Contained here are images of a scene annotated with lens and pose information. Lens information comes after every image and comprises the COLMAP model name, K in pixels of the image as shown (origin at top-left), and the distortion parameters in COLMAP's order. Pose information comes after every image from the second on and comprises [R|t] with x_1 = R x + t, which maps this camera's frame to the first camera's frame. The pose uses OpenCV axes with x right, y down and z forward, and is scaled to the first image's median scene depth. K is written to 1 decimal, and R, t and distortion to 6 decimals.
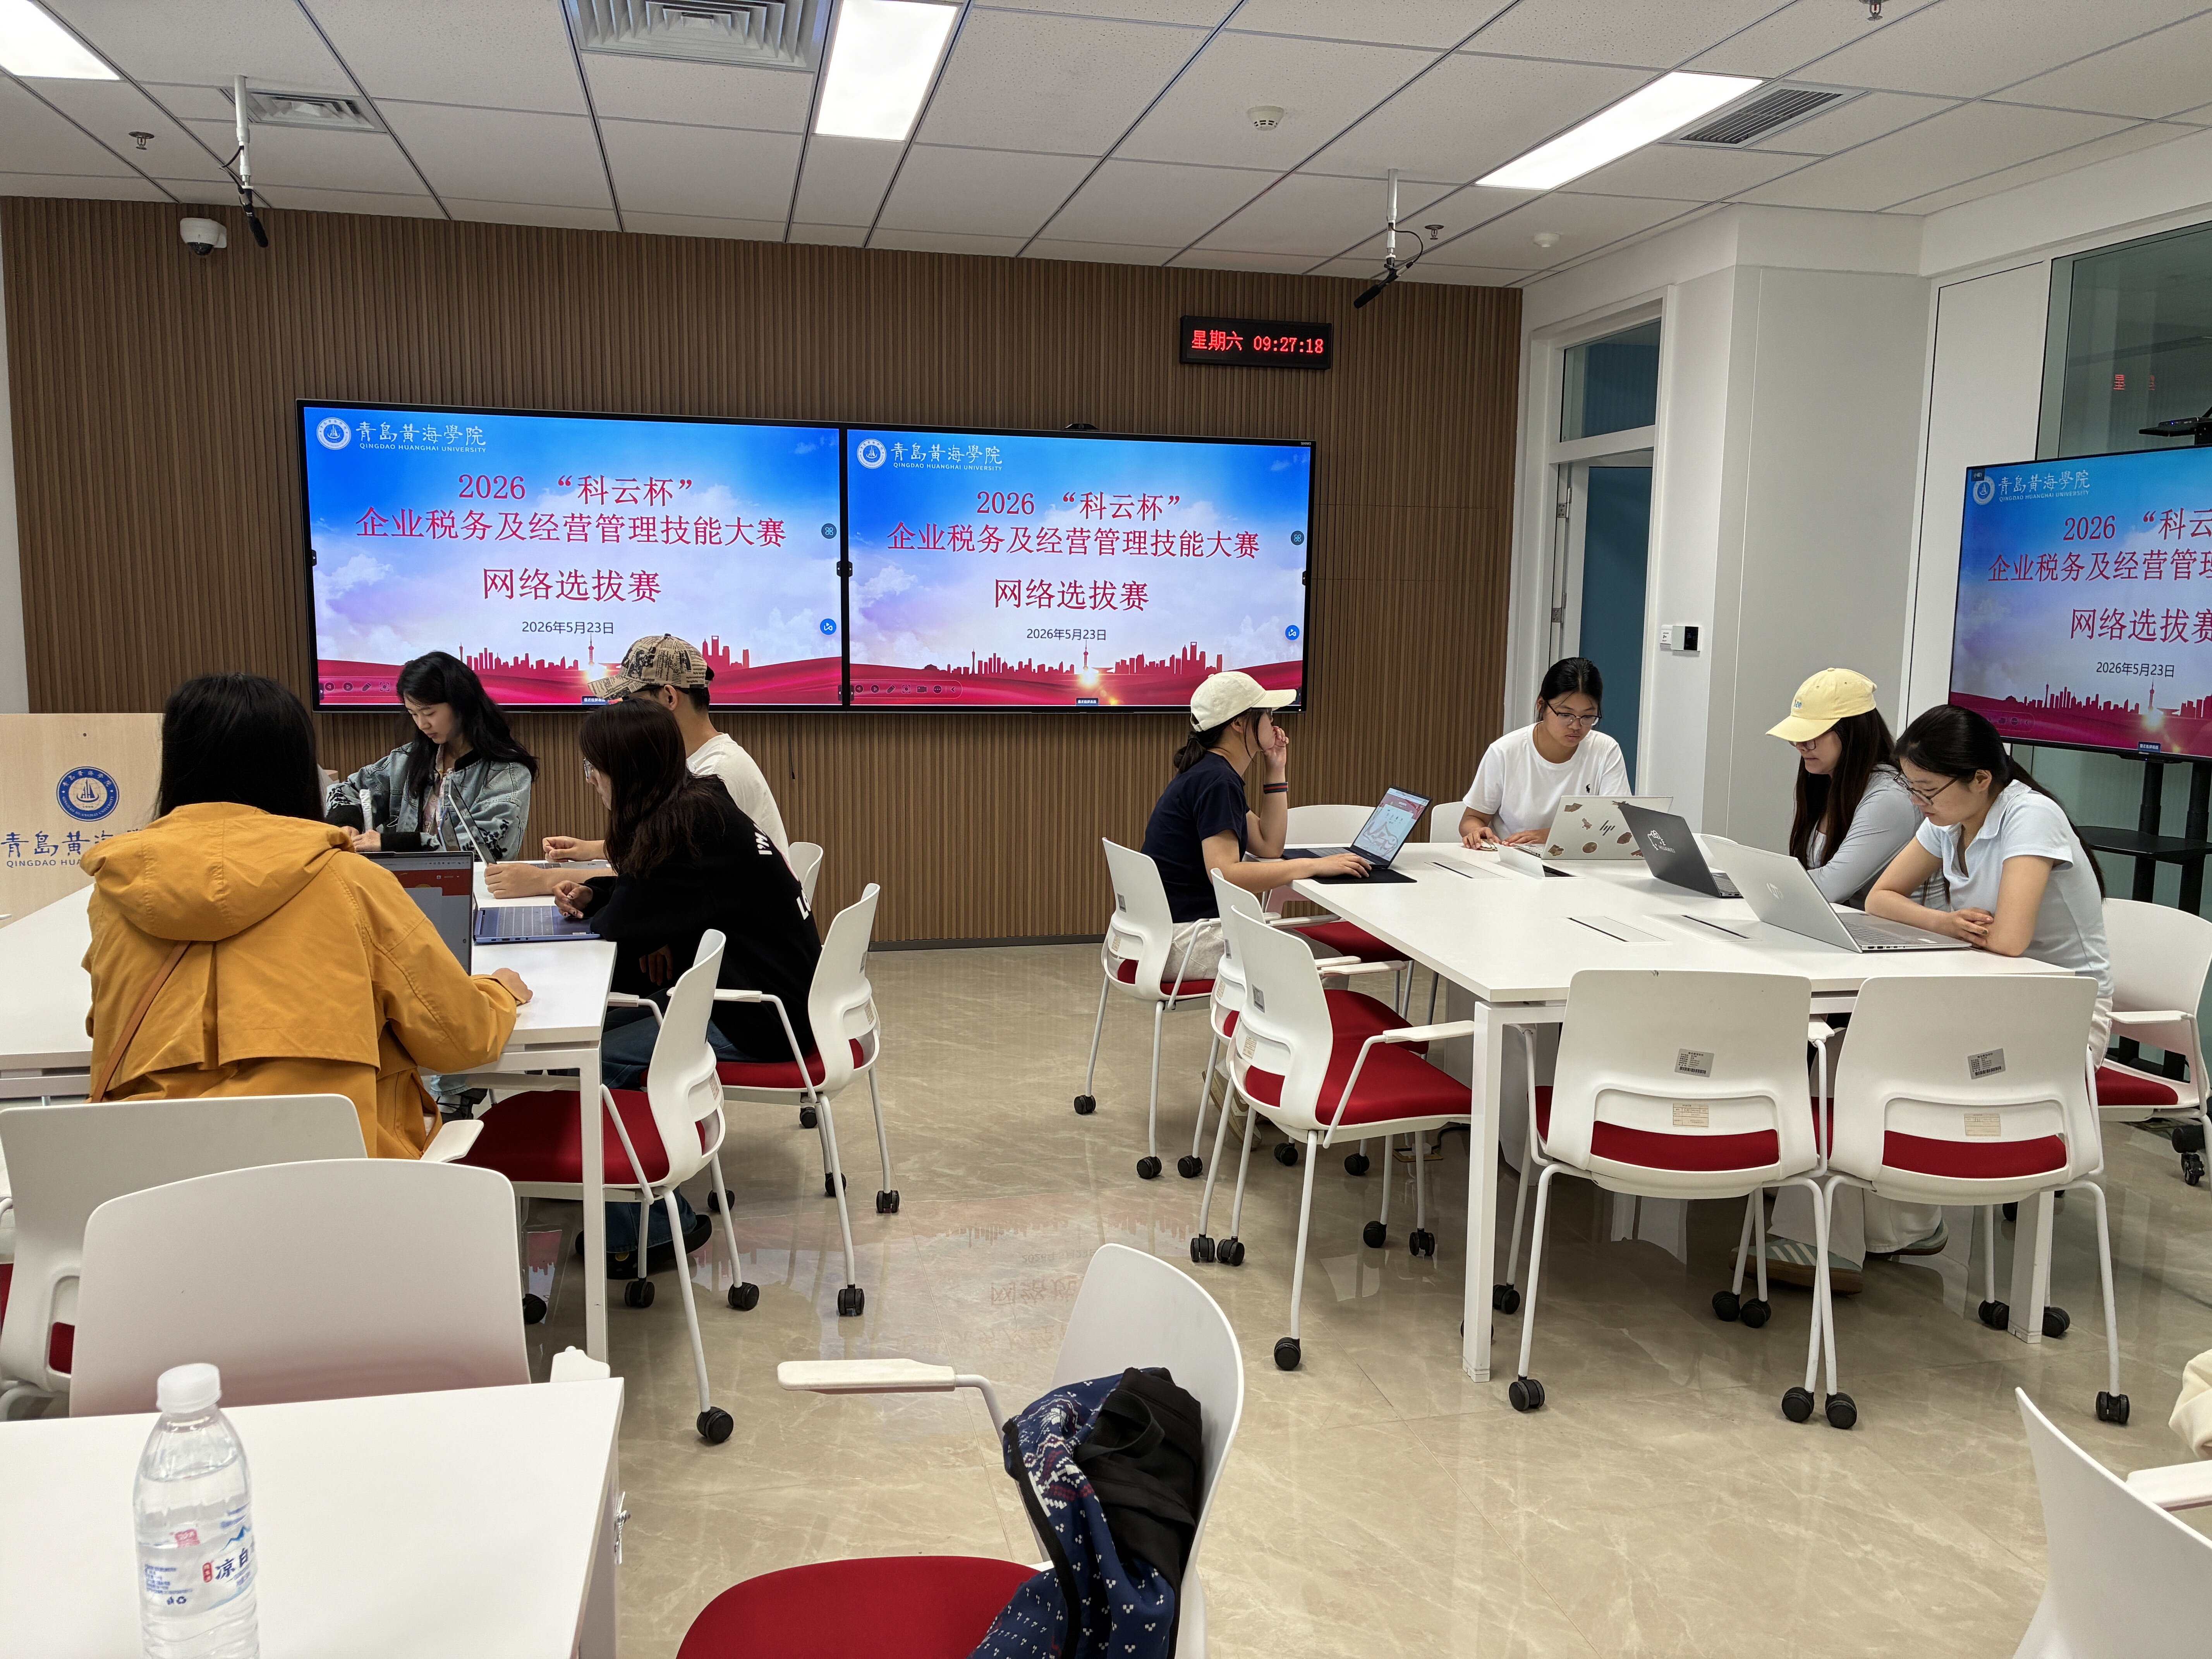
lens RADIAL K [[1717.1, 0, 1106.0], [0, 1717.1, 829.5], [0, 0, 1]] dist [0.062751, -0.084793]
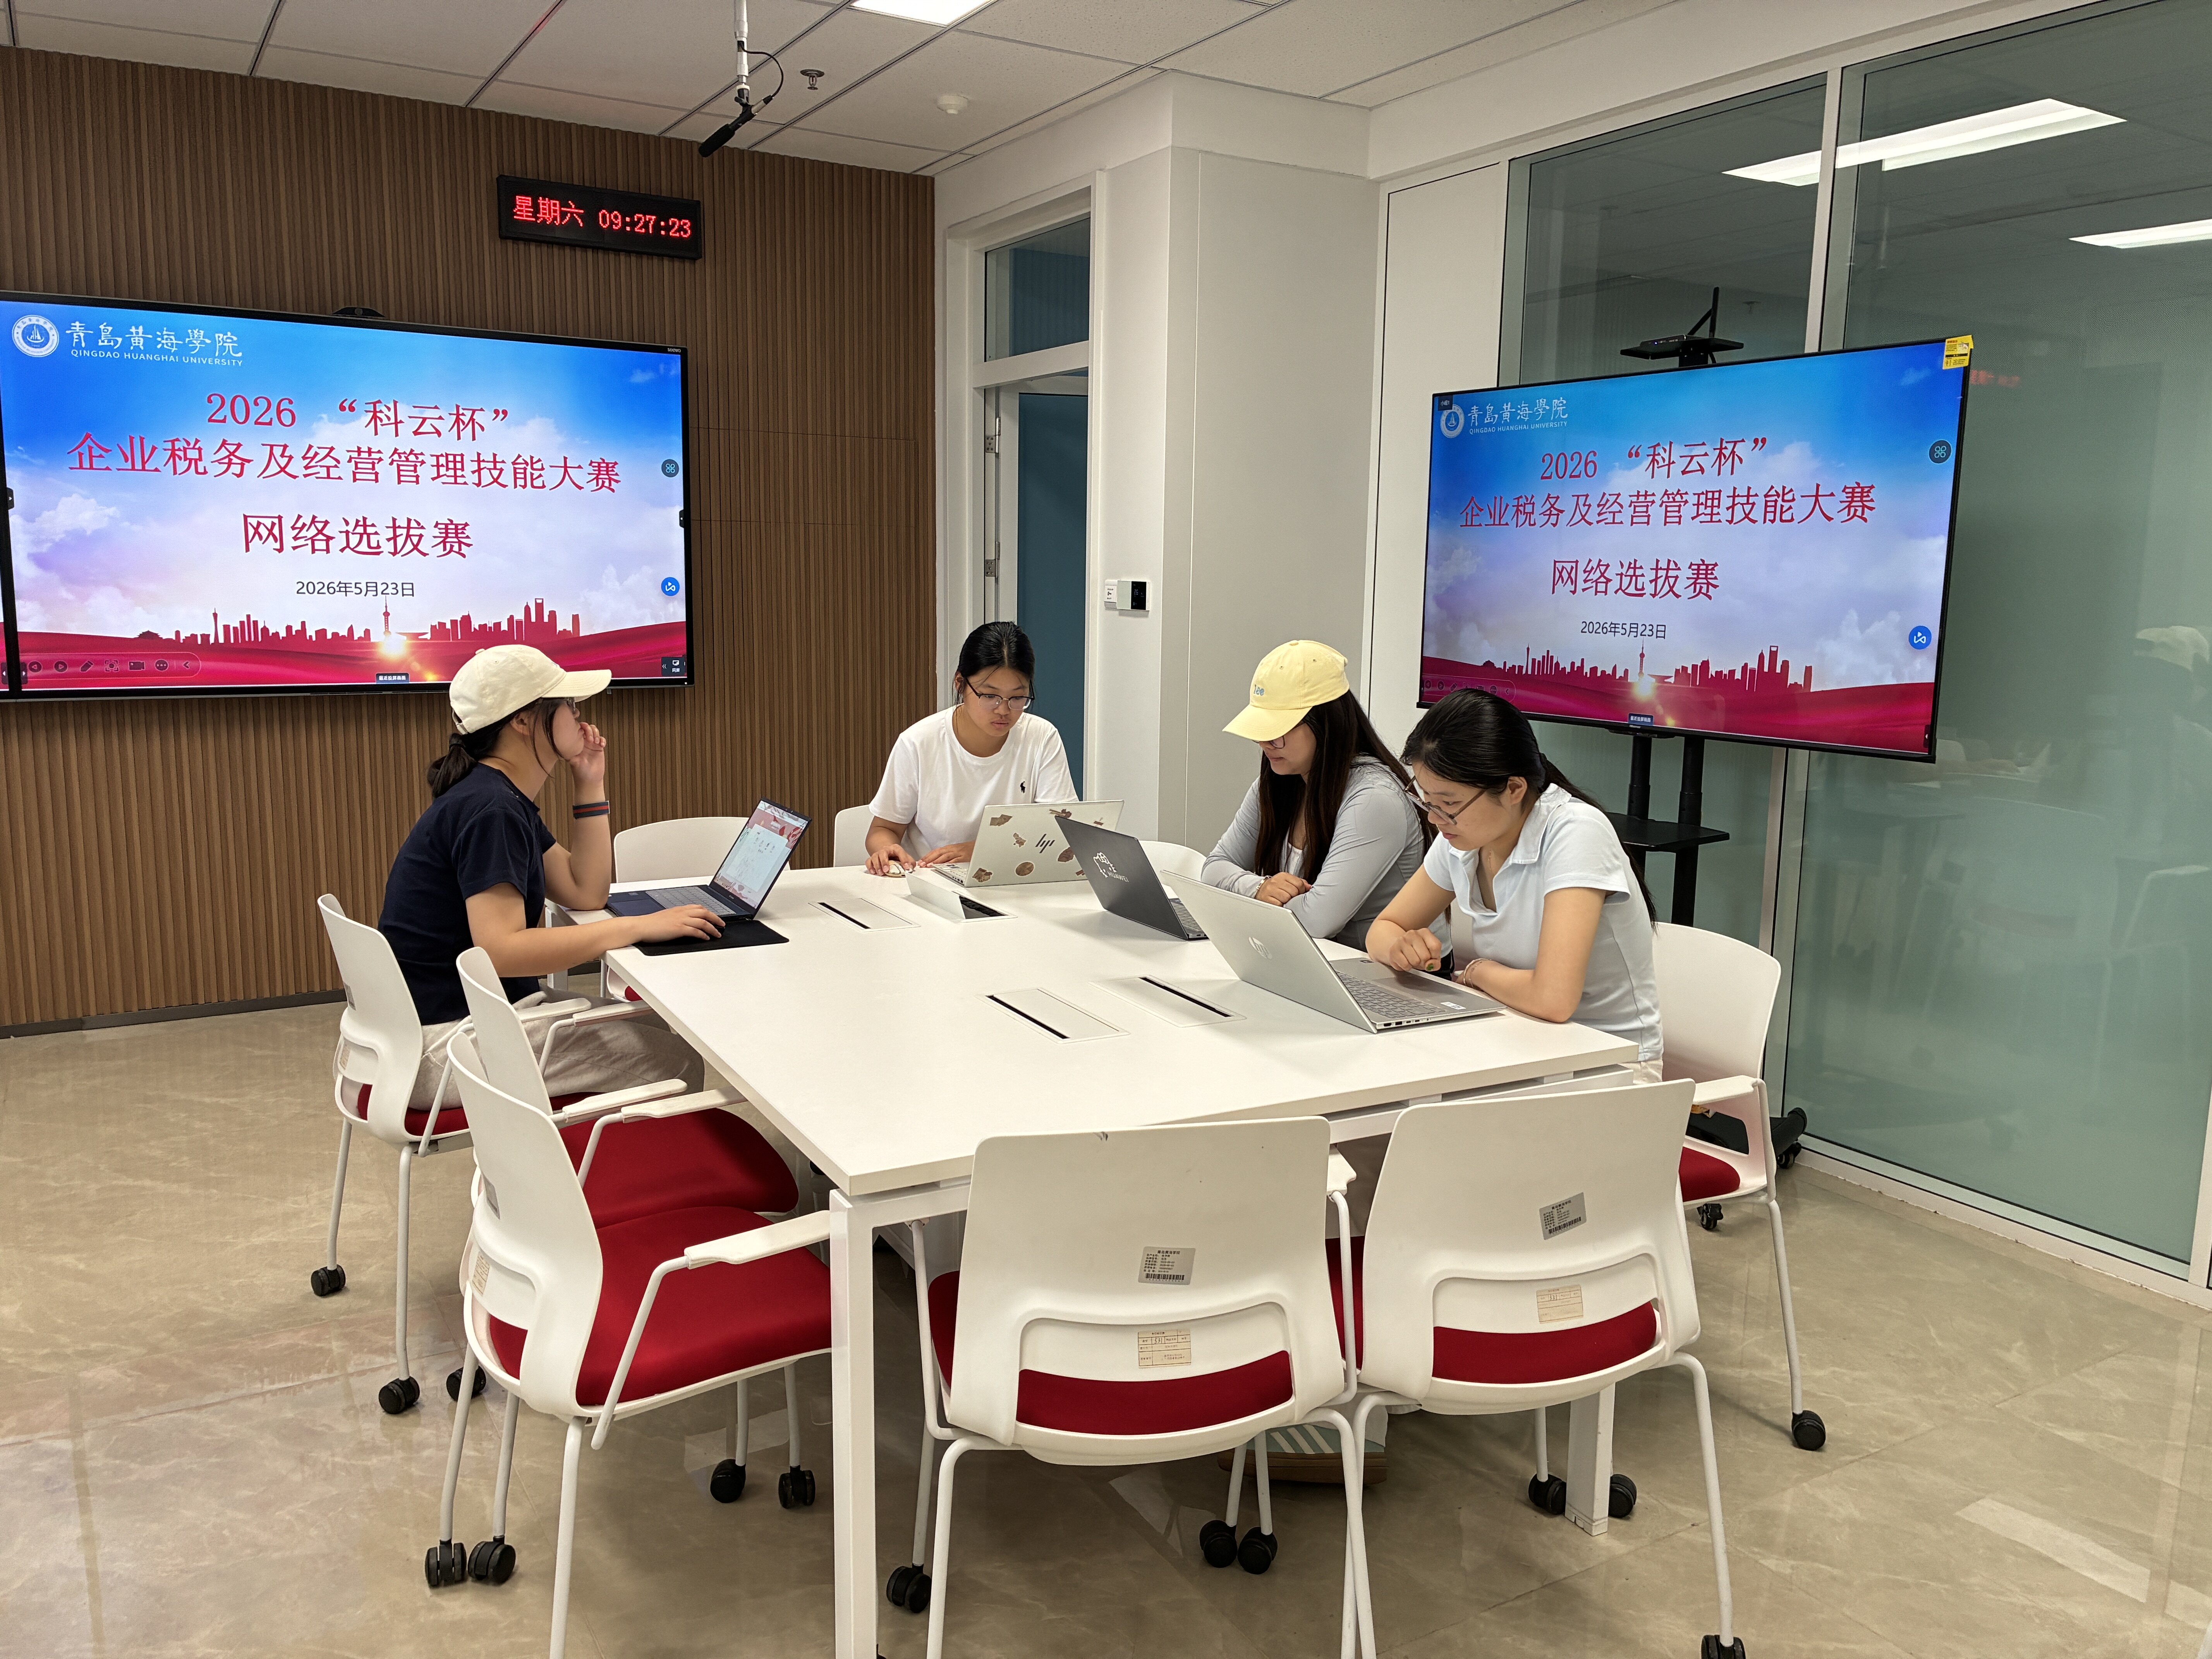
lens RADIAL K [[1717.1, 0, 1106.0], [0, 1717.1, 829.5], [0, 0, 1]] dist [0.062751, -0.084793]
pose [[0.953708, -0.045223, 0.297315, 0.083832], [0.037169, 0.998774, 0.032692, -0.029554], [-0.298429, -0.020128, 0.954220, 0.246701]]
